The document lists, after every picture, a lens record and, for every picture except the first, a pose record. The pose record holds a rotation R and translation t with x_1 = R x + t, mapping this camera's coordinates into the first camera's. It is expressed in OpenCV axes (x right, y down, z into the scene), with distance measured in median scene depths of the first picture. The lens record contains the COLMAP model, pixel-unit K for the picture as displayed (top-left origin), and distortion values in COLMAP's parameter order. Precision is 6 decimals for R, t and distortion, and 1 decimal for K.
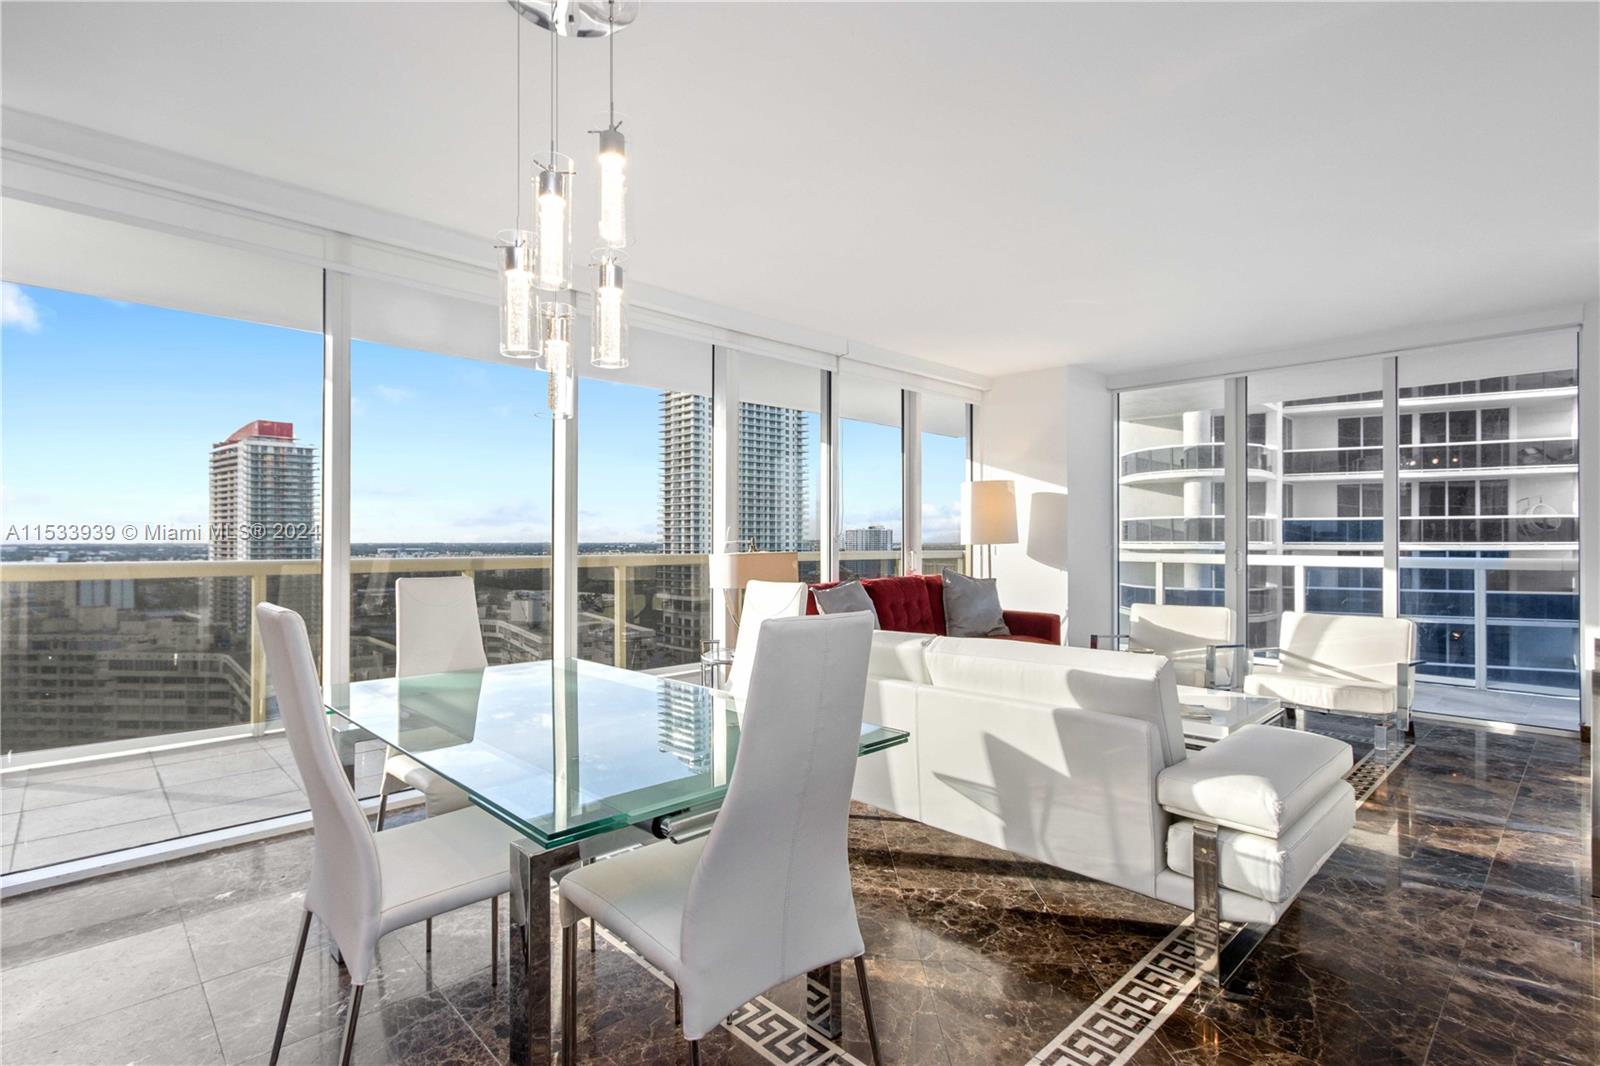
lens RADIAL K [[753.0, 0, 800.0], [0, 753.0, 533.0], [0, 0, 1]] dist [0.002271, 0.000327]
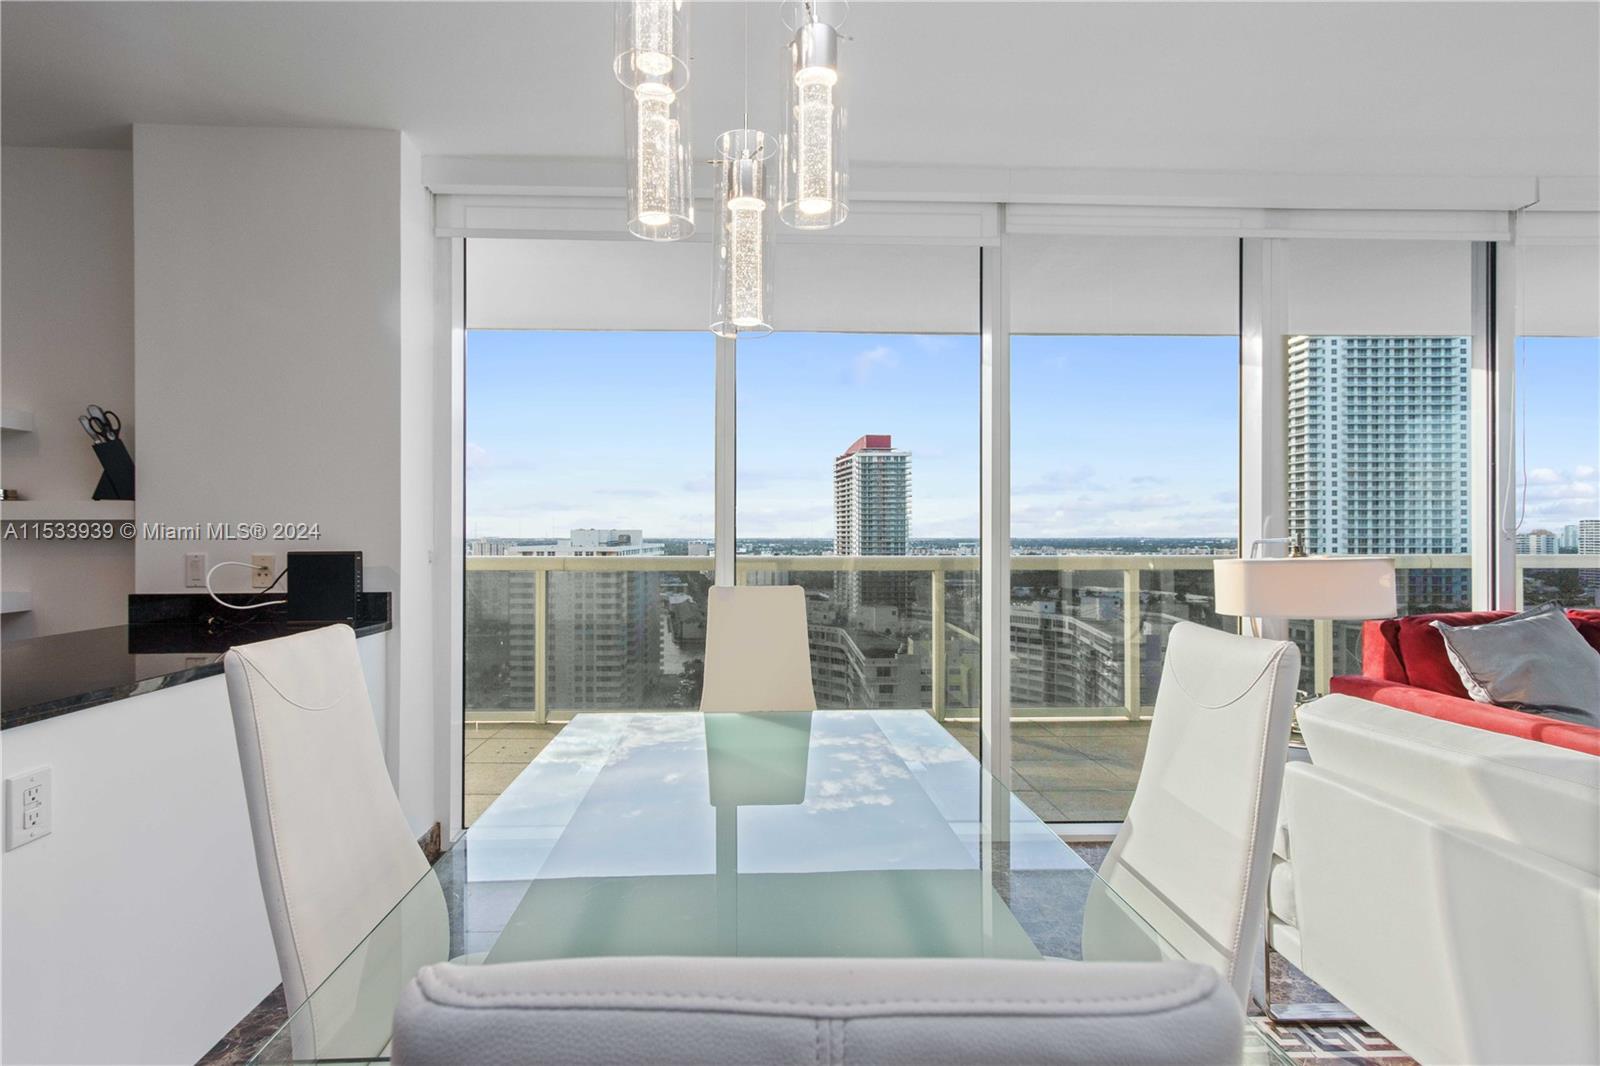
lens RADIAL K [[753.0, 0, 800.0], [0, 753.0, 533.0], [0, 0, 1]] dist [0.002271, 0.000327]
pose [[0.739077, -0.002827, -0.673615, 0.018702], [0.007489, 0.999964, 0.004020, -0.000039], [0.673579, -0.008015, 0.739072, 0.113130]]
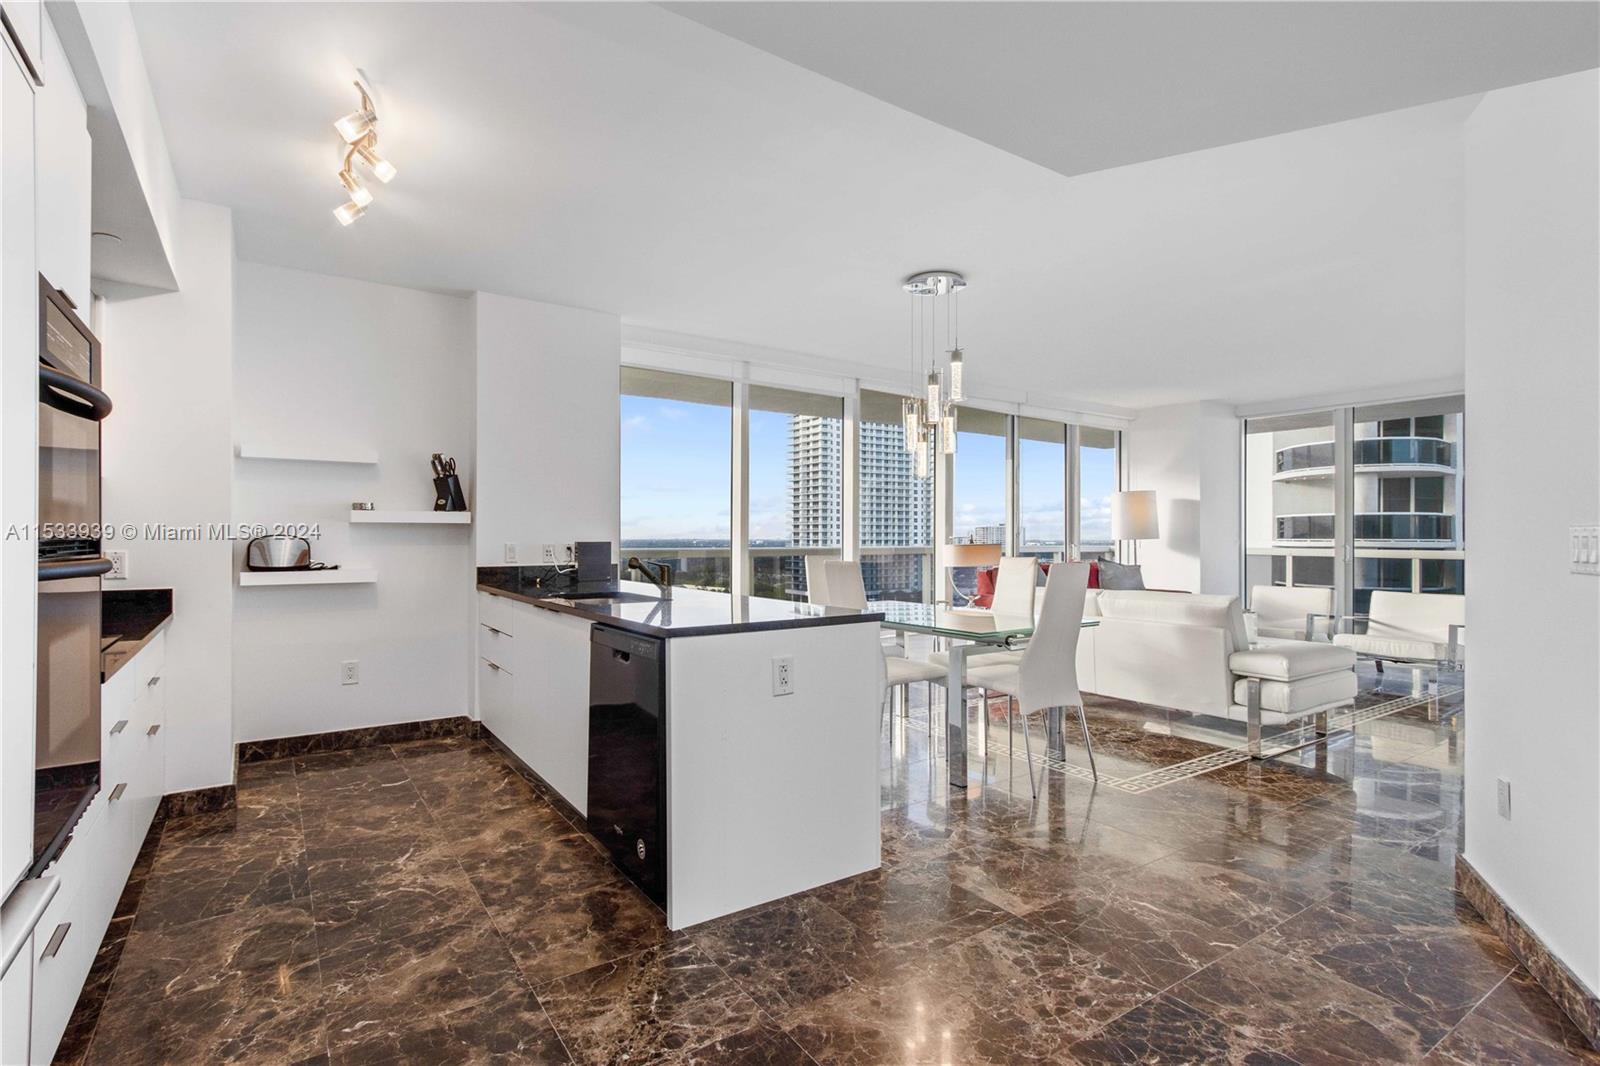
lens RADIAL K [[756.0, 0, 787.1], [0, 756.0, 534.7], [0, 0, 1]] dist [0.011724, 0.000300]
pose [[0.983748, 0.001370, -0.179547, -0.079008], [-0.000201, 0.999979, 0.006529, -0.001680], [0.179552, -0.006387, 0.983728, -0.298963]]
